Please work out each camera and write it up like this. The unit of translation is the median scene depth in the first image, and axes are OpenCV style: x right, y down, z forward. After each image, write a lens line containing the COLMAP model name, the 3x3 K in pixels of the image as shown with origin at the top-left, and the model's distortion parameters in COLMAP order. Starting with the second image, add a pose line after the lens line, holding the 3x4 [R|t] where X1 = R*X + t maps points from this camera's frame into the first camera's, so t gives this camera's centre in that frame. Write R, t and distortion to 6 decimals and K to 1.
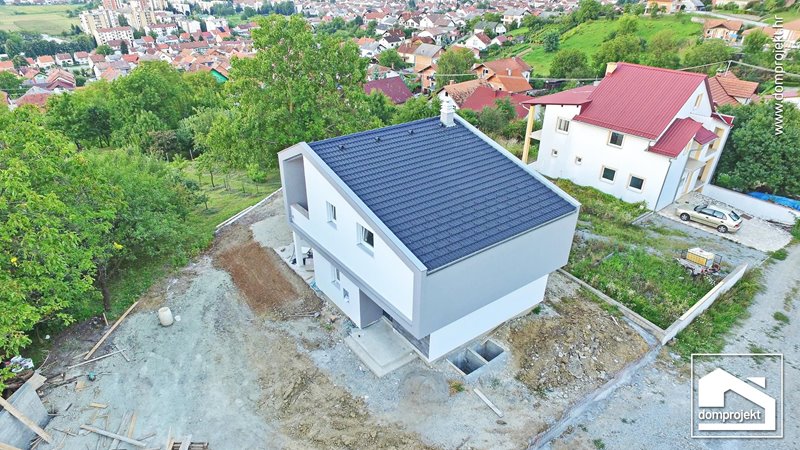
lens RADIAL K [[477.0, 0, 399.8], [0, 477.0, 261.3], [0, 0, 1]] dist [-0.003403, 0.001282]
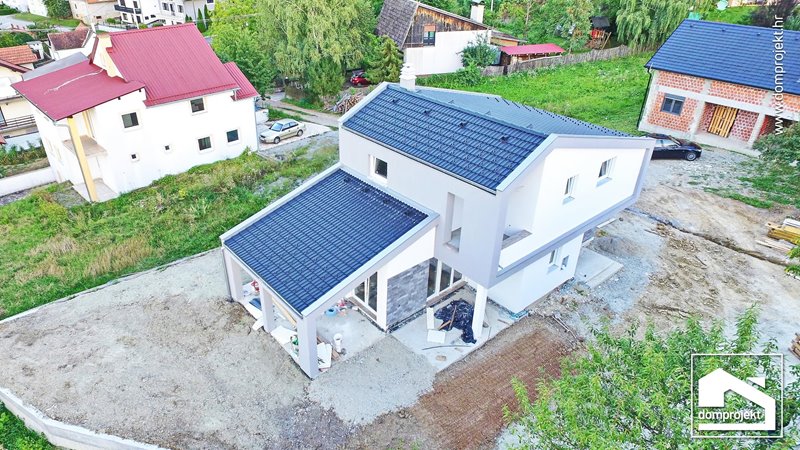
lens RADIAL K [[518.0, 0, 372.1], [0, 518.0, 222.9], [0, 0, 1]] dist [-0.002847, 0.000376]
pose [[-0.042087, -0.505412, 0.861851, -0.558318], [0.530751, 0.719526, 0.447868, -0.382865], [-0.846482, 0.476277, 0.237965, 0.624649]]
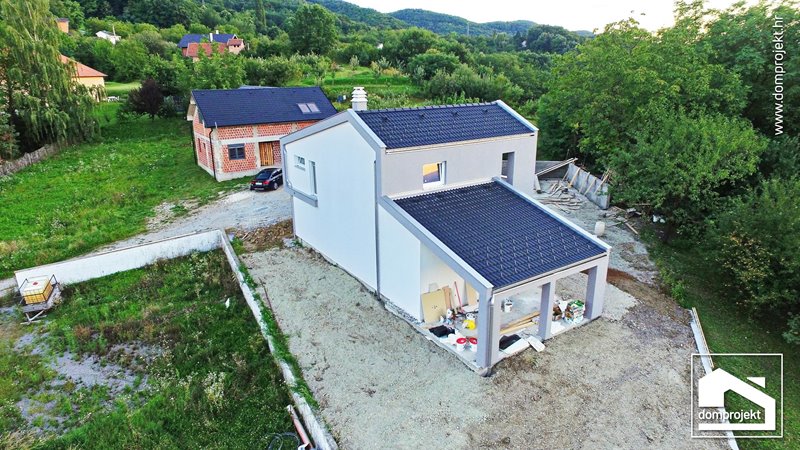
lens RADIAL K [[472.5, 0, 400.0], [0, 472.5, 225.0], [0, 0, 1]] dist [-0.002687, 0.001530]
pose [[-0.998316, -0.024361, 0.052655, -0.014978], [0.025076, 0.637255, 0.770245, -0.544687], [-0.052318, 0.770268, -0.635571, 1.121233]]
